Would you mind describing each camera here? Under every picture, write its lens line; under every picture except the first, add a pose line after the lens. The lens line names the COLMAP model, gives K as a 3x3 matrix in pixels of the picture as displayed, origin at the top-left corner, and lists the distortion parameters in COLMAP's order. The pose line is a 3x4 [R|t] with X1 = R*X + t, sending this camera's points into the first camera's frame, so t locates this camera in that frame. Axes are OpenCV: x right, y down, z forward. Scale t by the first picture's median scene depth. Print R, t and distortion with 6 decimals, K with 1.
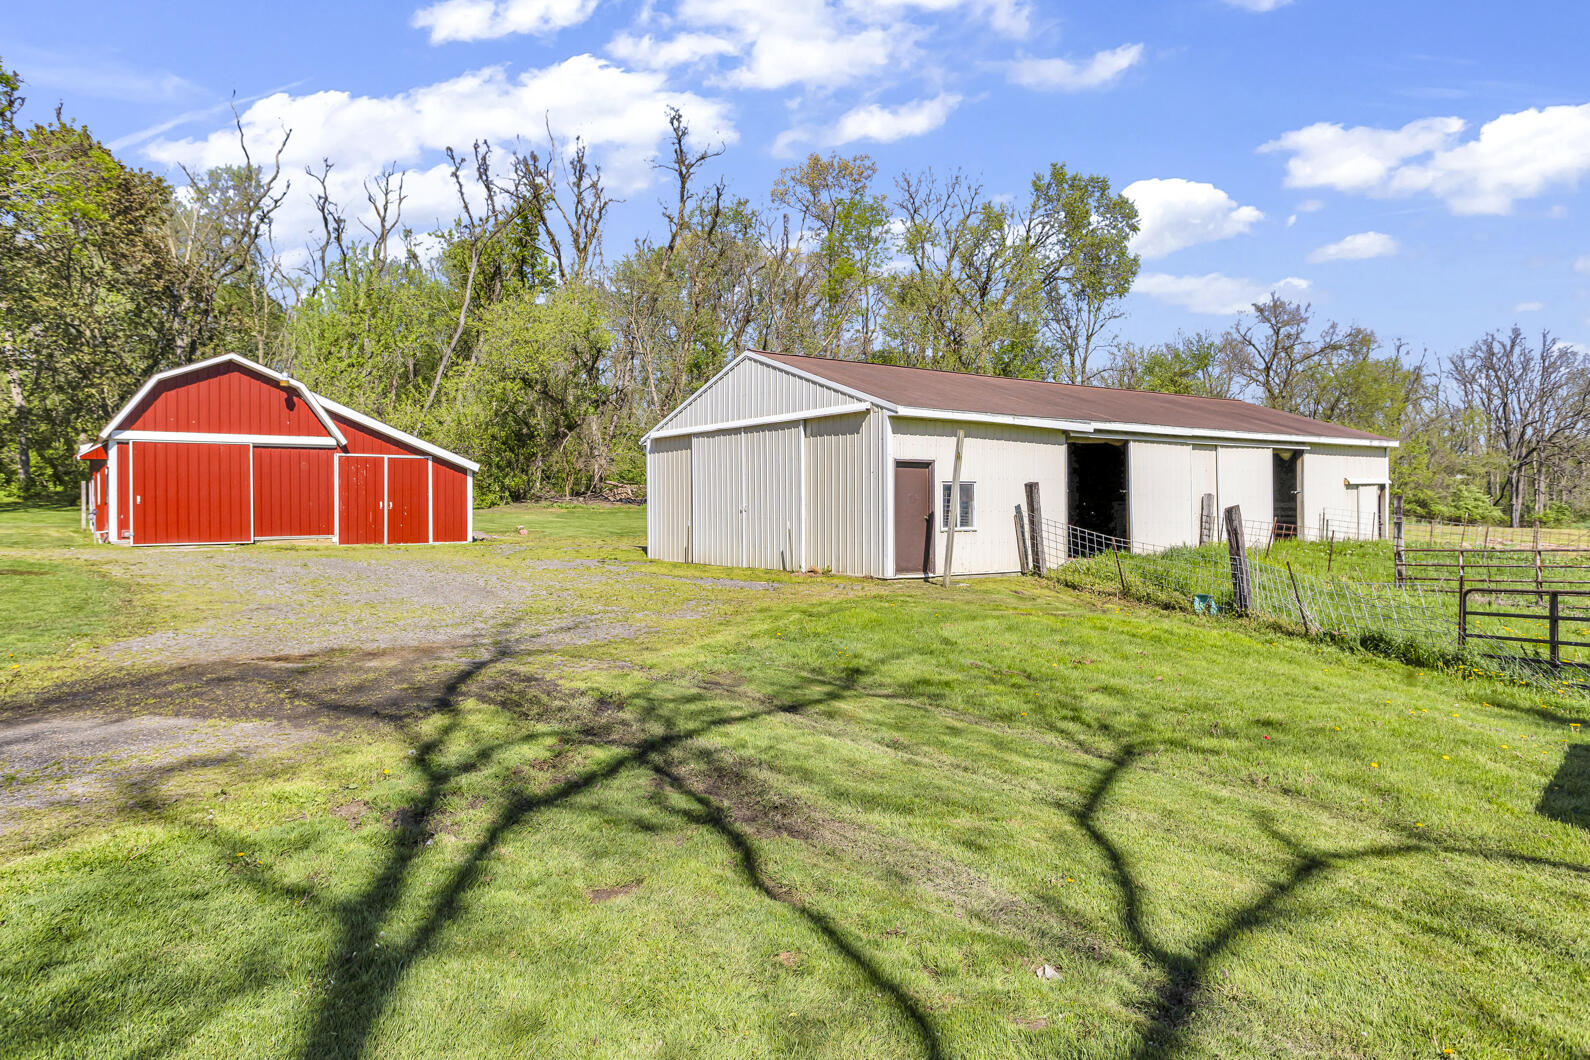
lens RADIAL K [[1006.6, 0, 795.0], [0, 1006.6, 530.0], [0, 0, 1]] dist [0.003762, 0.001293]
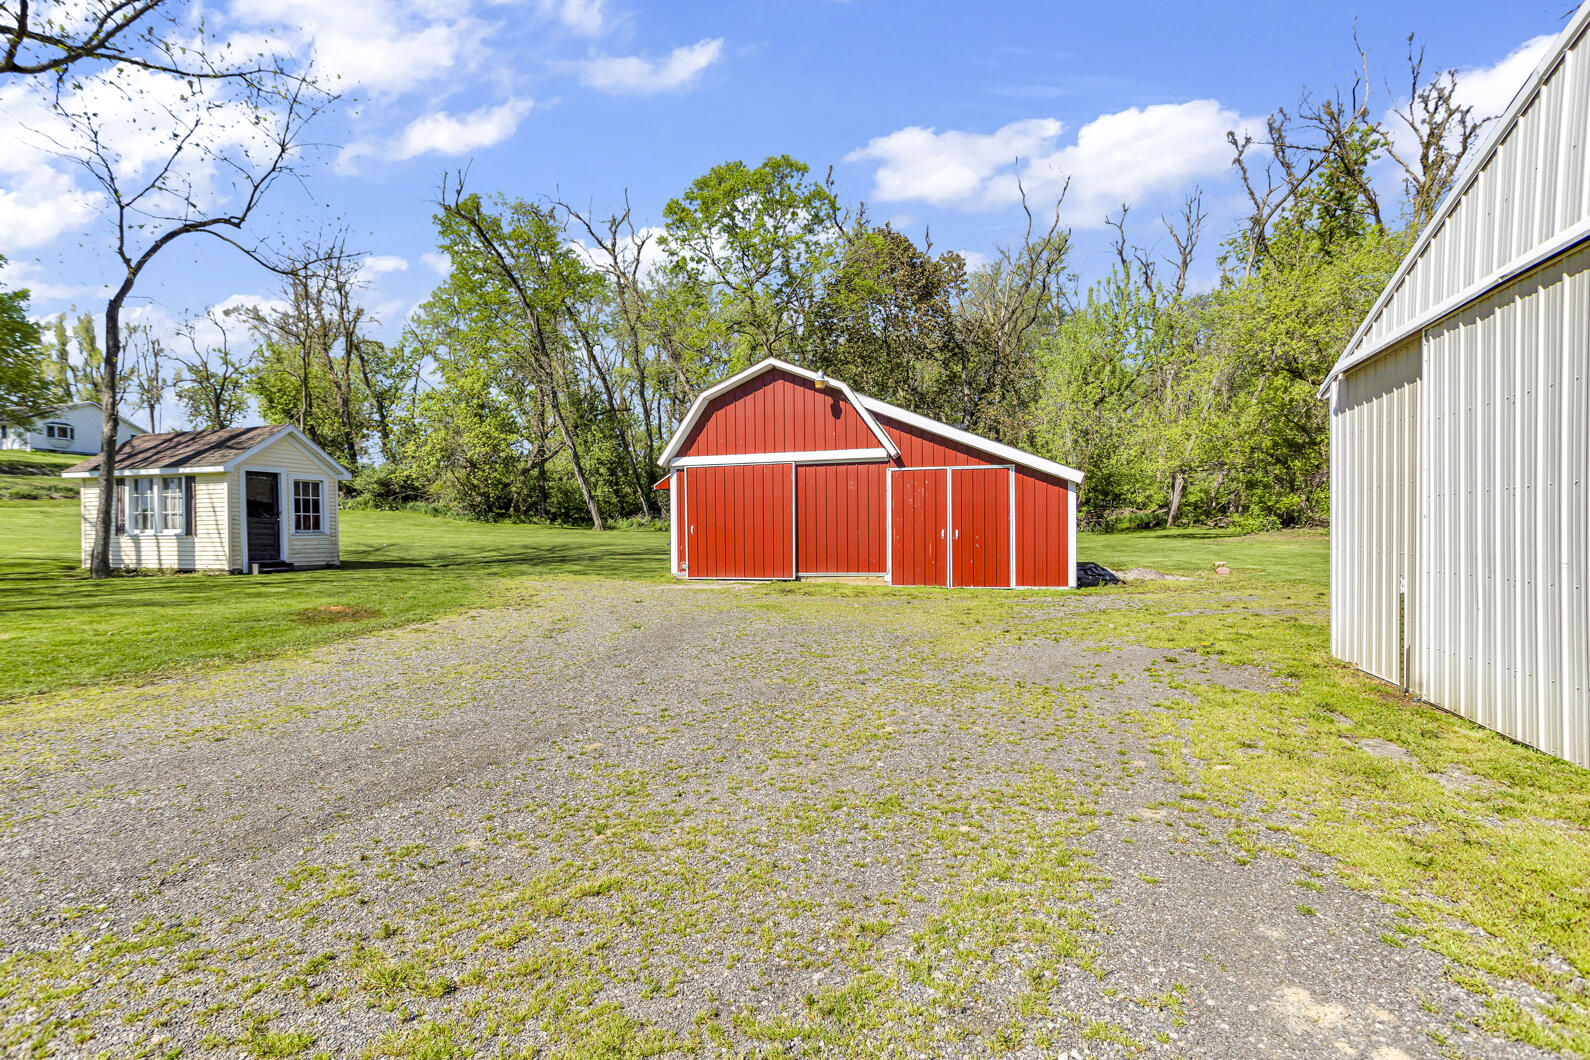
lens RADIAL K [[802.9, 0, 793.9], [0, 802.9, 557.1], [0, 0, 1]] dist [-0.000834, 0.000039]
pose [[0.584568, 0.009573, -0.811288, 0.007718], [-0.018392, 0.999830, -0.001455, -0.005122], [0.811136, 0.015772, 0.584645, 0.607053]]
